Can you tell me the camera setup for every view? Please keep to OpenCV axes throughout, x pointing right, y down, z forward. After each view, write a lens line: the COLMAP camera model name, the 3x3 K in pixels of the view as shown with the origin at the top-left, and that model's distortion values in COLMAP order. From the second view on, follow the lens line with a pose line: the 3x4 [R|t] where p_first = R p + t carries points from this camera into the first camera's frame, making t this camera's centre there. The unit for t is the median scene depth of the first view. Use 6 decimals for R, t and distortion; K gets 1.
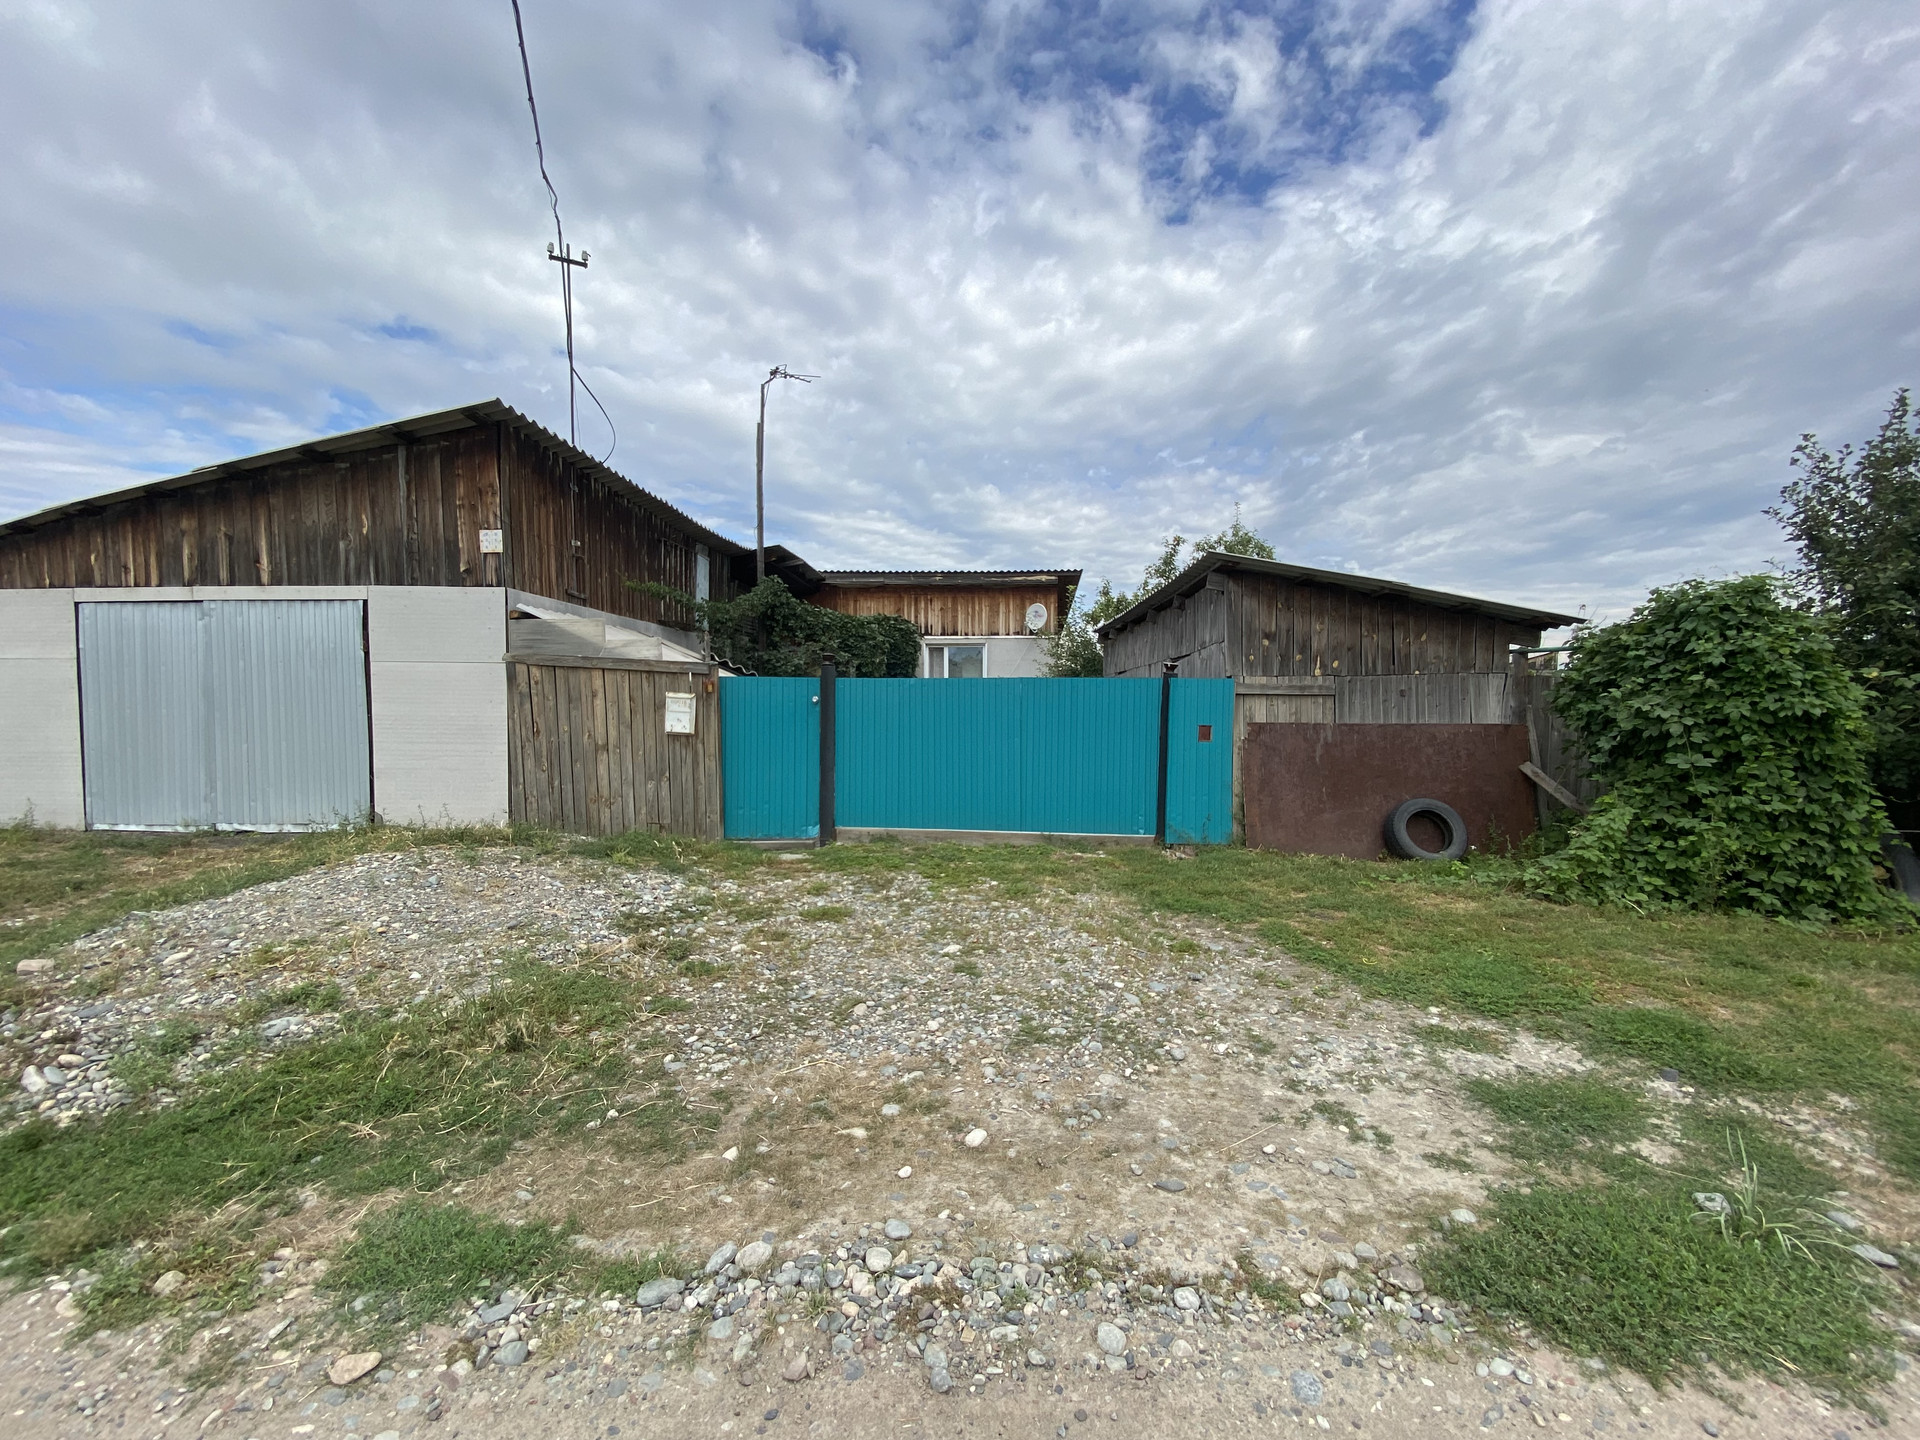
lens RADIAL K [[786.8, 0, 953.1], [0, 786.8, 727.0], [0, 0, 1]] dist [0.018403, -0.019686]
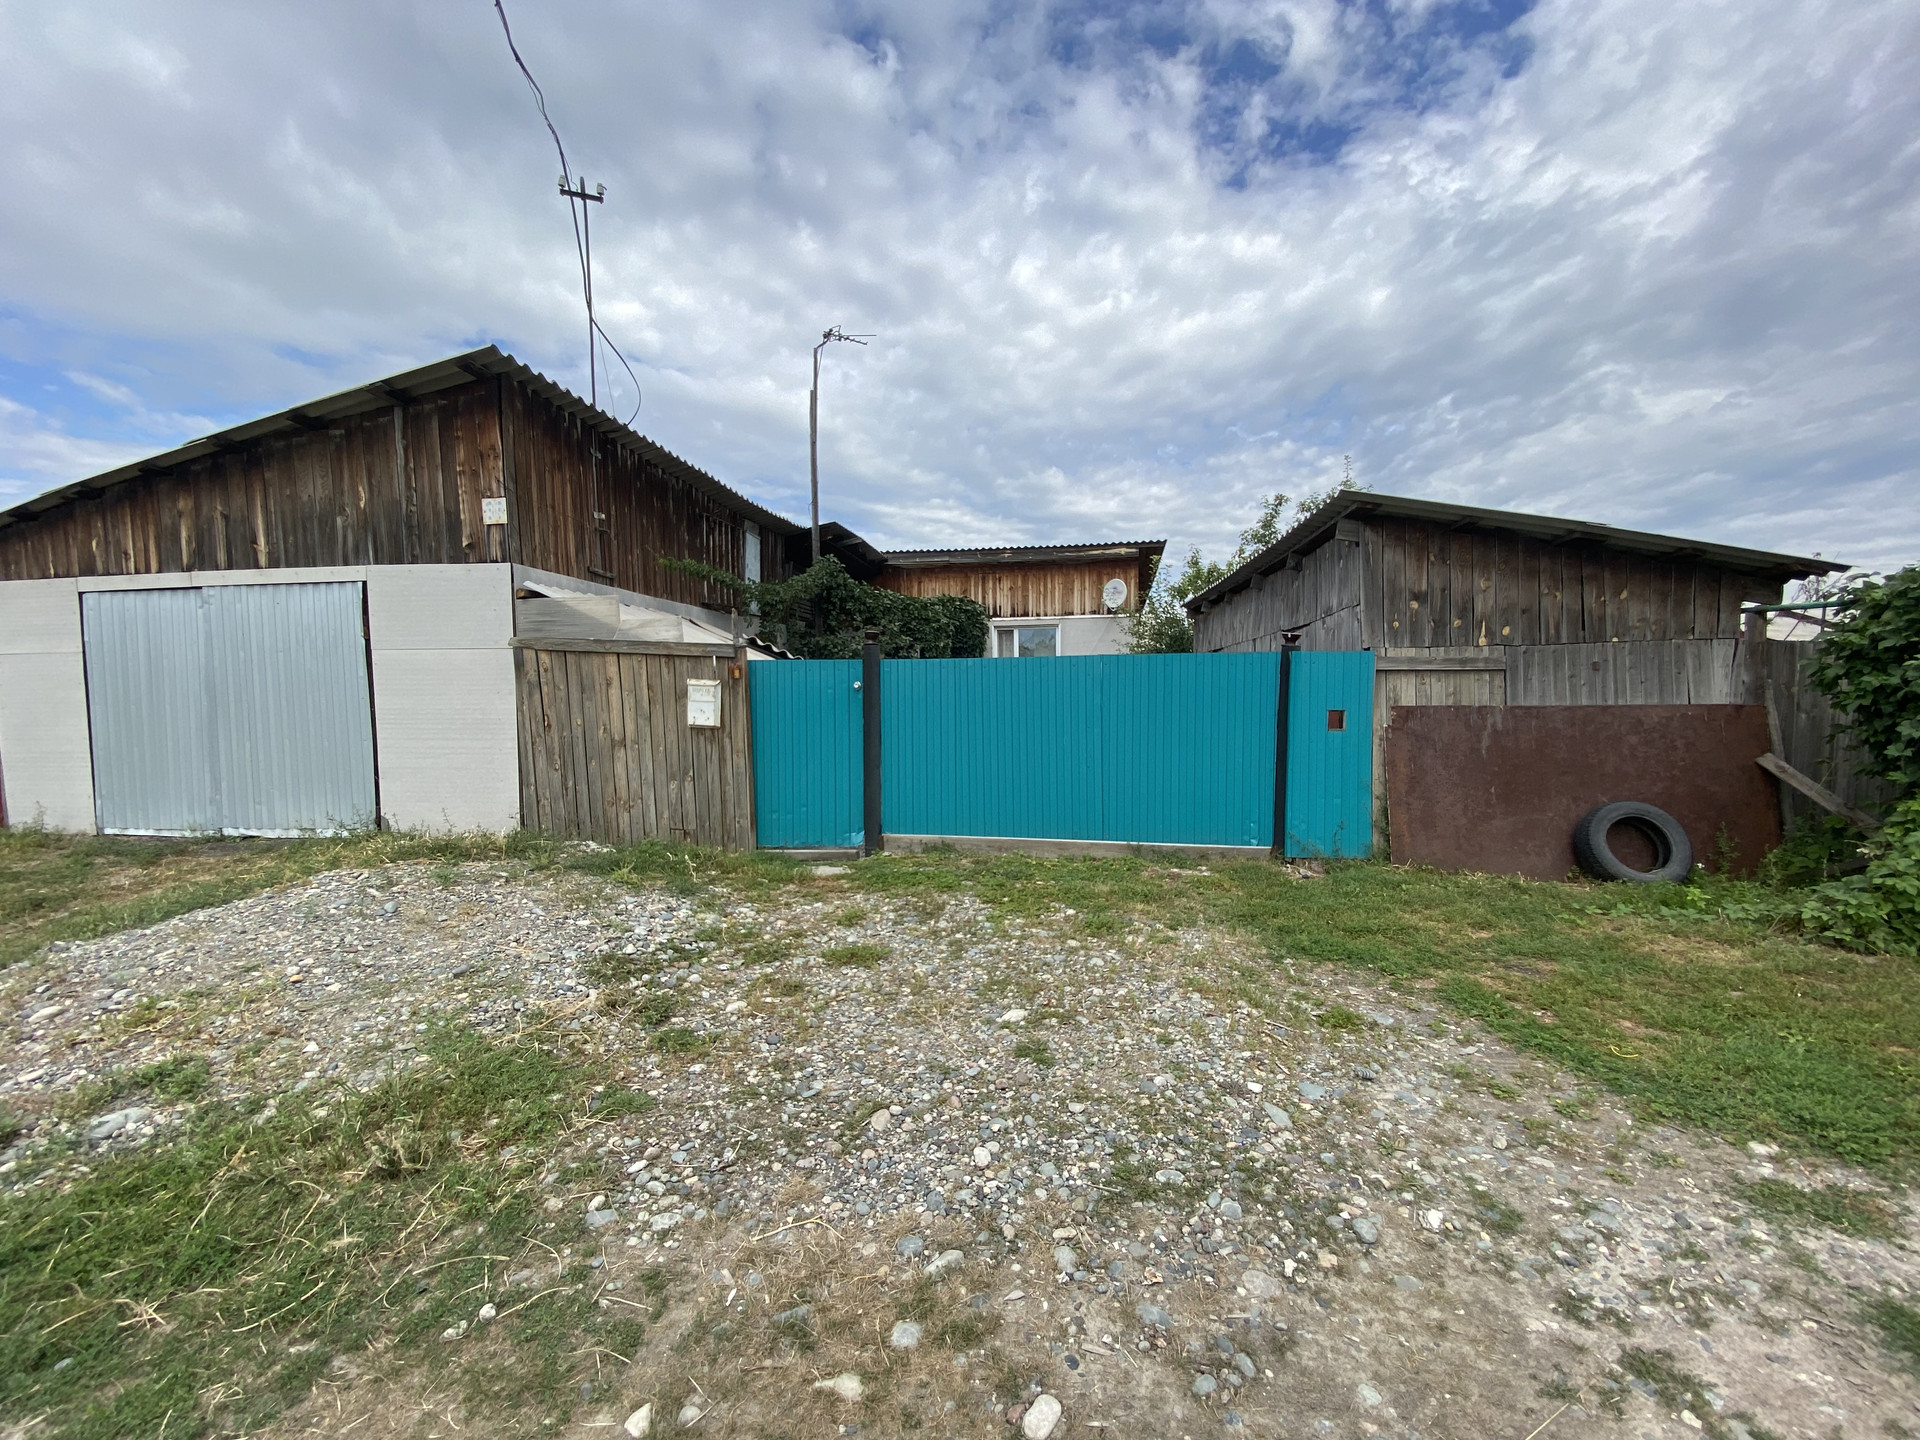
lens RADIAL K [[786.8, 0, 953.1], [0, 786.8, 727.0], [0, 0, 1]] dist [0.018403, -0.019686]
pose [[0.995460, -0.008940, -0.094761, 0.010775], [0.010414, 0.999832, 0.015071, -0.001499], [0.094611, -0.015990, 0.995386, 0.197203]]
